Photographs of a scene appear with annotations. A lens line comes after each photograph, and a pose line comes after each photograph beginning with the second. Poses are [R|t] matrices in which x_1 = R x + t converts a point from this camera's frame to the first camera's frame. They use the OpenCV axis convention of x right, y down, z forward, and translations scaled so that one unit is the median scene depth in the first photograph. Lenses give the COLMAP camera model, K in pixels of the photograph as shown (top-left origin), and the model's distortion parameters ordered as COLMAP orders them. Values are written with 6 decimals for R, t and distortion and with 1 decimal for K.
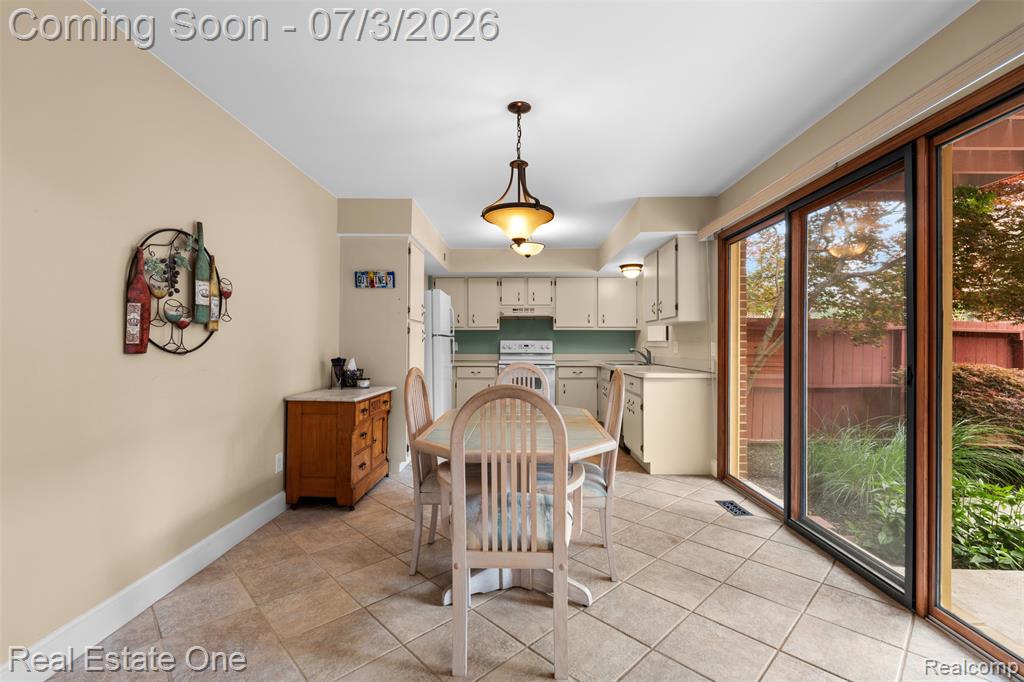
lens RADIAL K [[450.8, 0, 511.8], [0, 450.8, 342.4], [0, 0, 1]] dist [-0.005097, 0.001280]
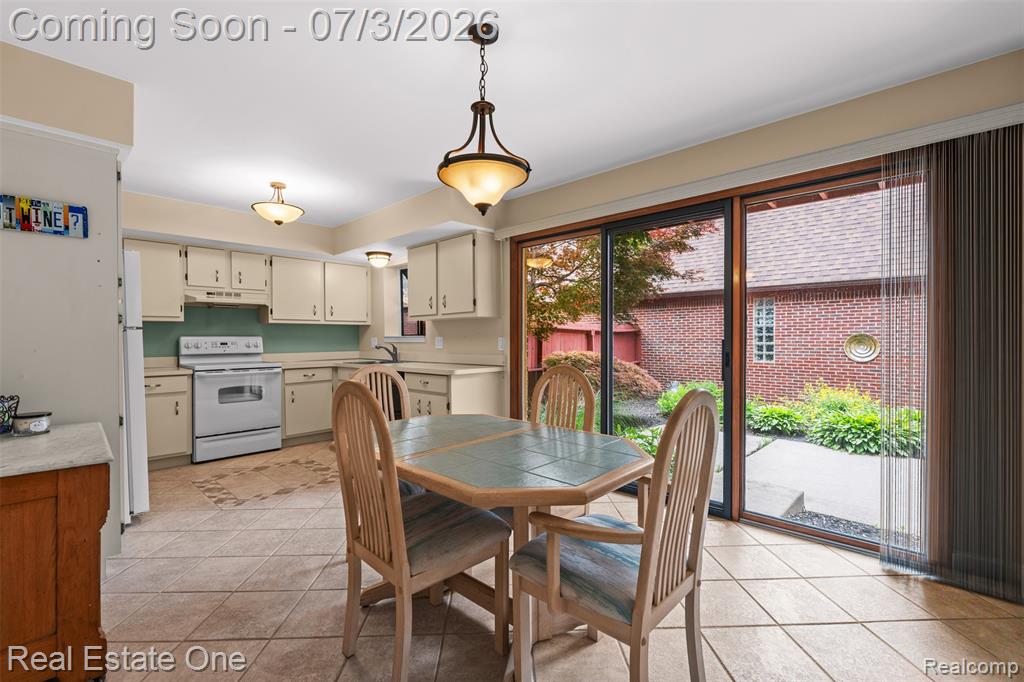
lens RADIAL K [[450.8, 0, 507.1], [0, 450.8, 344.8], [0, 0, 1]] dist [-0.005097, 0.001280]
pose [[0.667314, -0.017534, 0.744570, -0.213064], [0.006369, 0.999821, 0.017836, -0.000902], [-0.744749, -0.007160, 0.667306, 0.177523]]
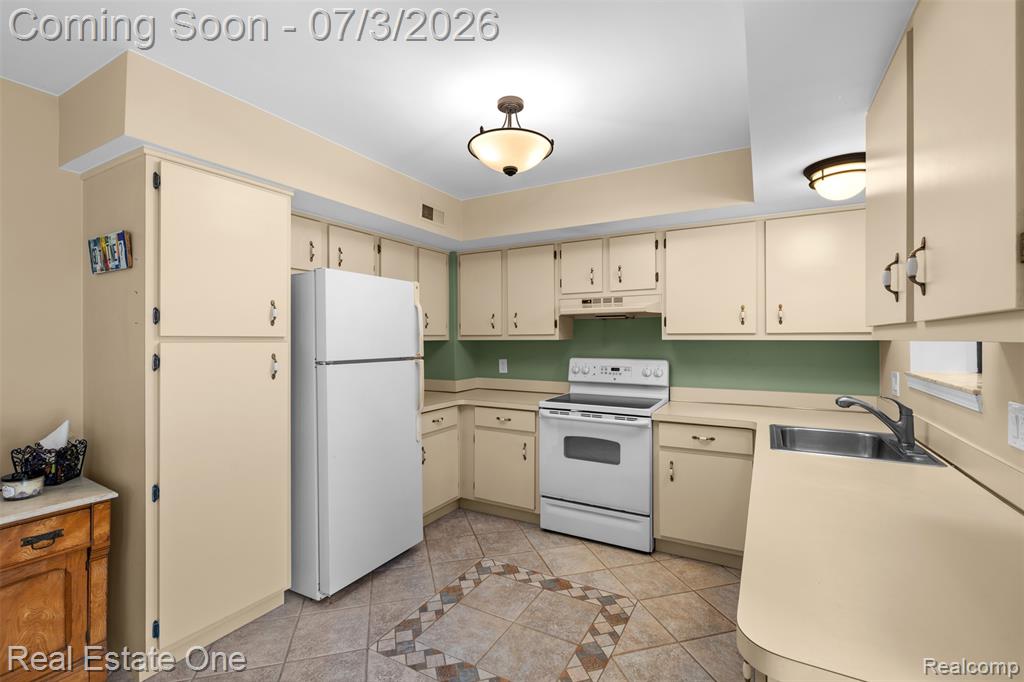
lens RADIAL K [[450.8, 0, 526.3], [0, 450.8, 339.7], [0, 0, 1]] dist [-0.005097, 0.001280]
pose [[0.890276, -0.002425, -0.455415, 0.185044], [0.006163, 0.999958, 0.006724, -0.032388], [0.455380, -0.008793, 0.890254, 0.506987]]
